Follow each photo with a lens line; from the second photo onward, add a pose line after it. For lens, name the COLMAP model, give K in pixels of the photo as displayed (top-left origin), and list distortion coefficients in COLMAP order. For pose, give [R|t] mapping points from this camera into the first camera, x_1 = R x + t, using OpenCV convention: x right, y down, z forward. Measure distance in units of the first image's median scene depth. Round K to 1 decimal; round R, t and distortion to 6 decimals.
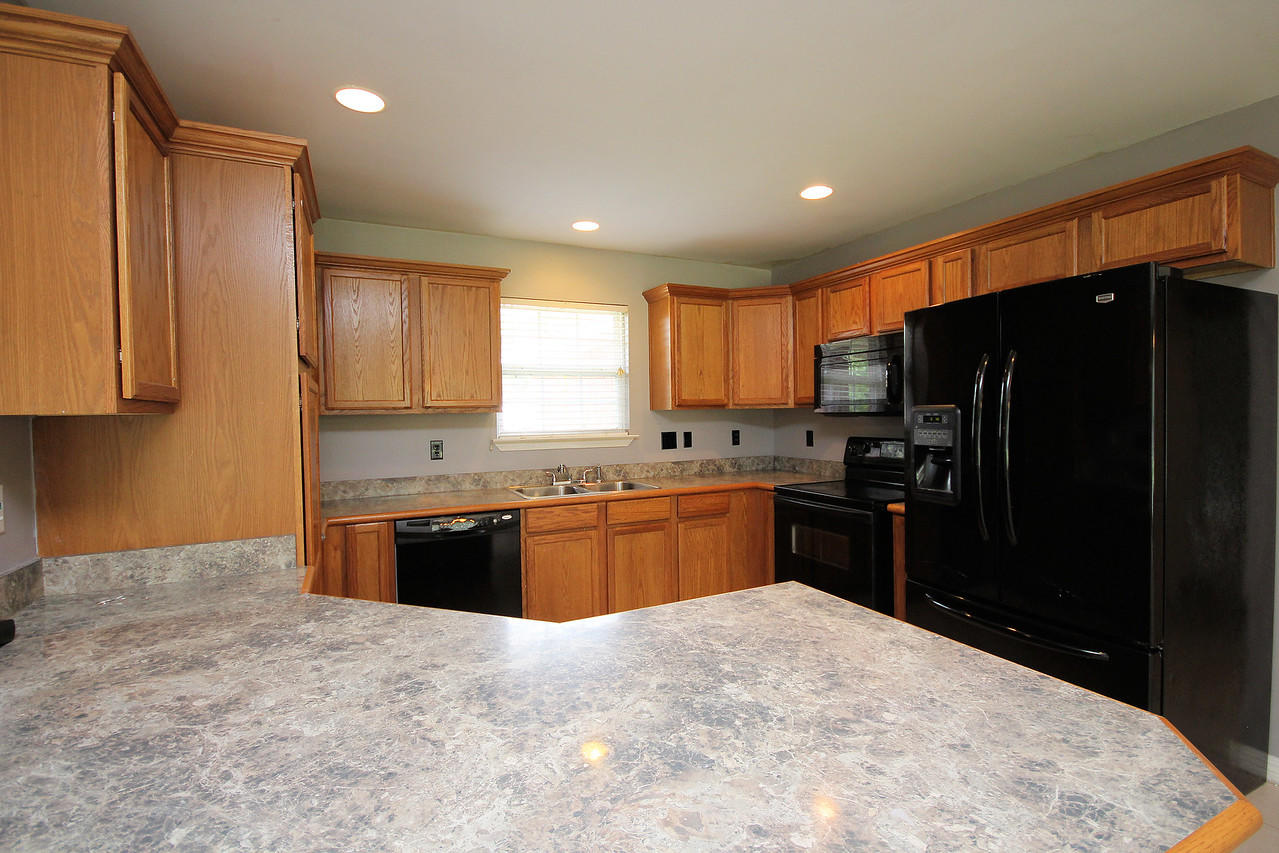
lens RADIAL K [[590.3, 0, 648.0], [0, 590.3, 425.2], [0, 0, 1]] dist [-0.003541, -0.003296]
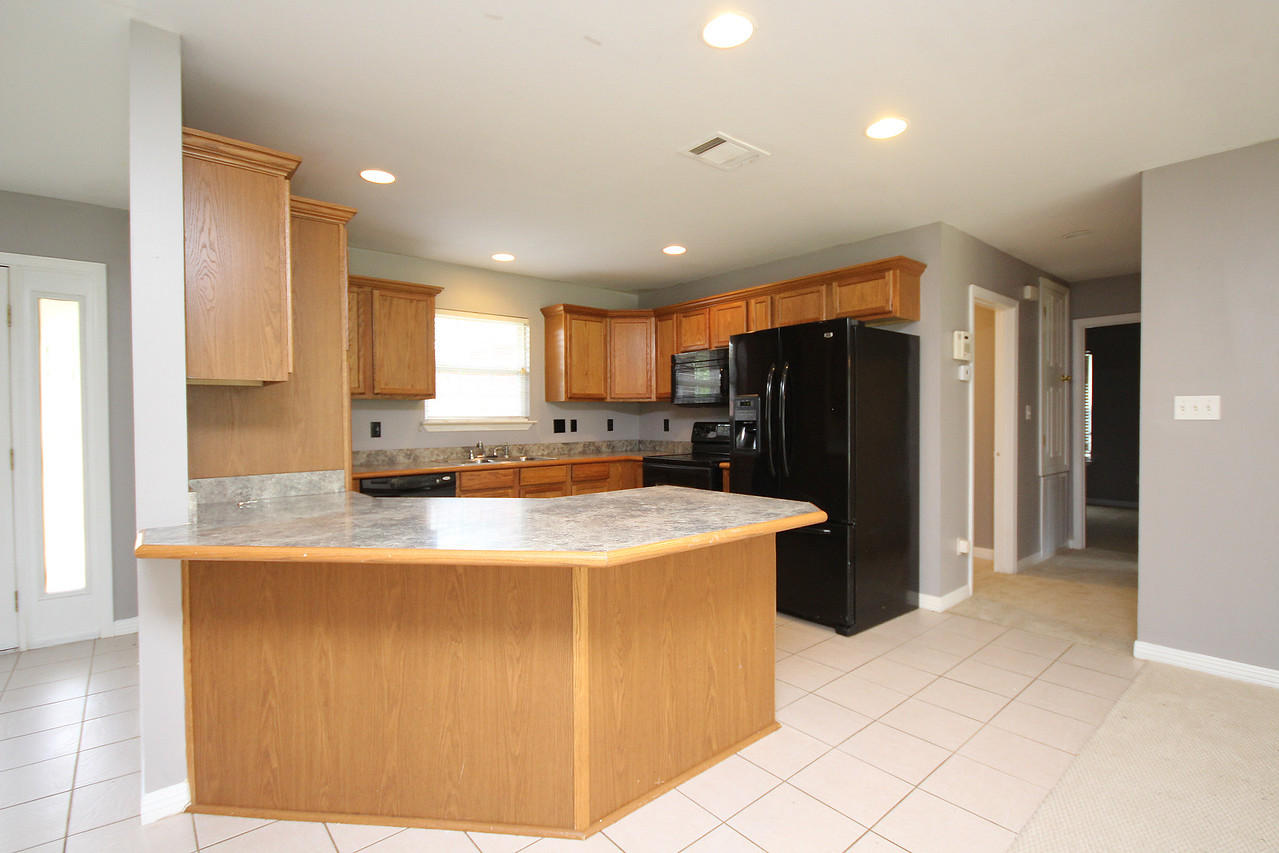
lens RADIAL K [[590.3, 0, 648.3], [0, 590.3, 425.2], [0, 0, 1]] dist [-0.003541, -0.003296]
pose [[0.968363, 0.005618, 0.249484, -0.126975], [-0.003004, 0.999937, -0.010855, 0.048970], [-0.249529, 0.009762, 0.968318, -0.360222]]
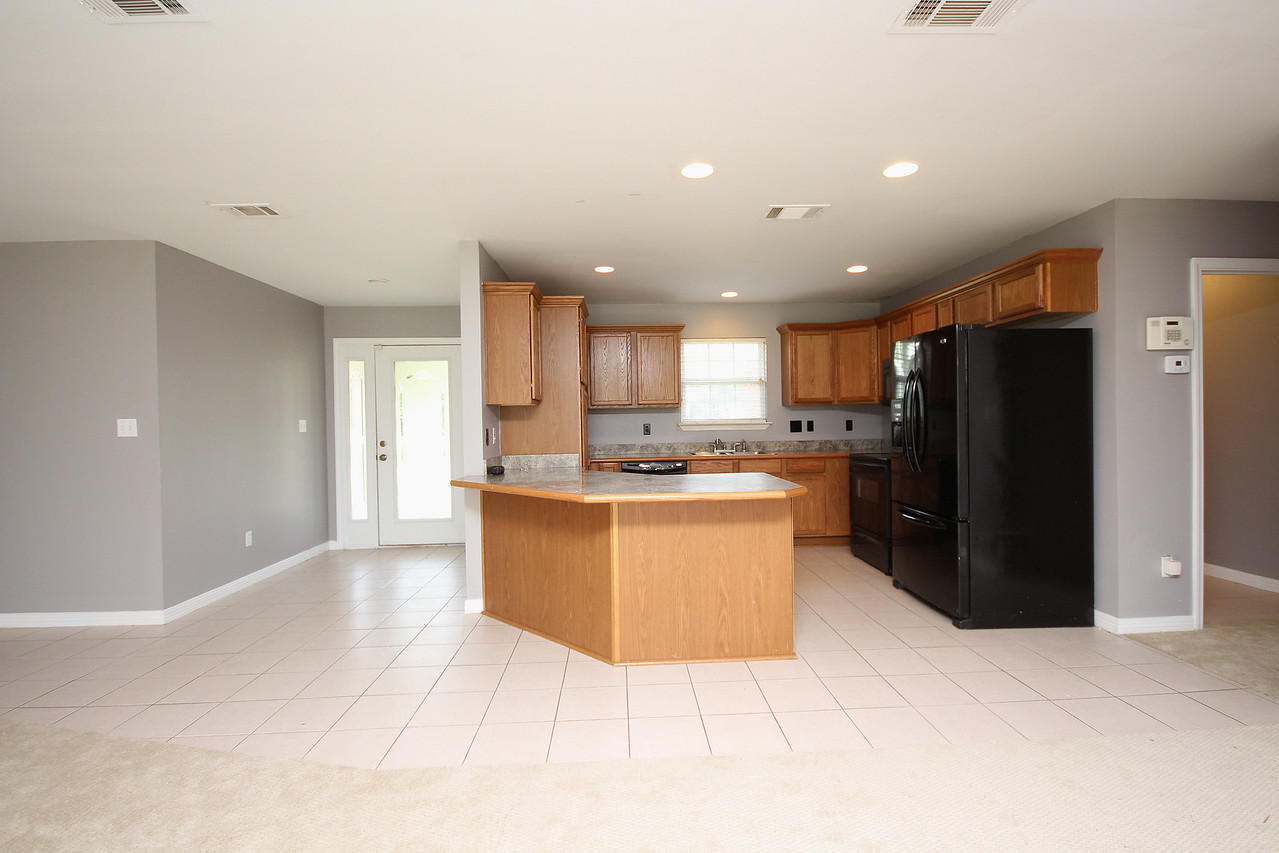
lens RADIAL K [[590.3, 0, 648.4], [0, 590.3, 426.2], [0, 0, 1]] dist [-0.003541, -0.003296]
pose [[0.918728, 0.003985, -0.394871, 0.368722], [-0.005973, 0.999975, -0.003806, 0.043837], [0.394846, 0.005855, 0.918729, -0.661622]]
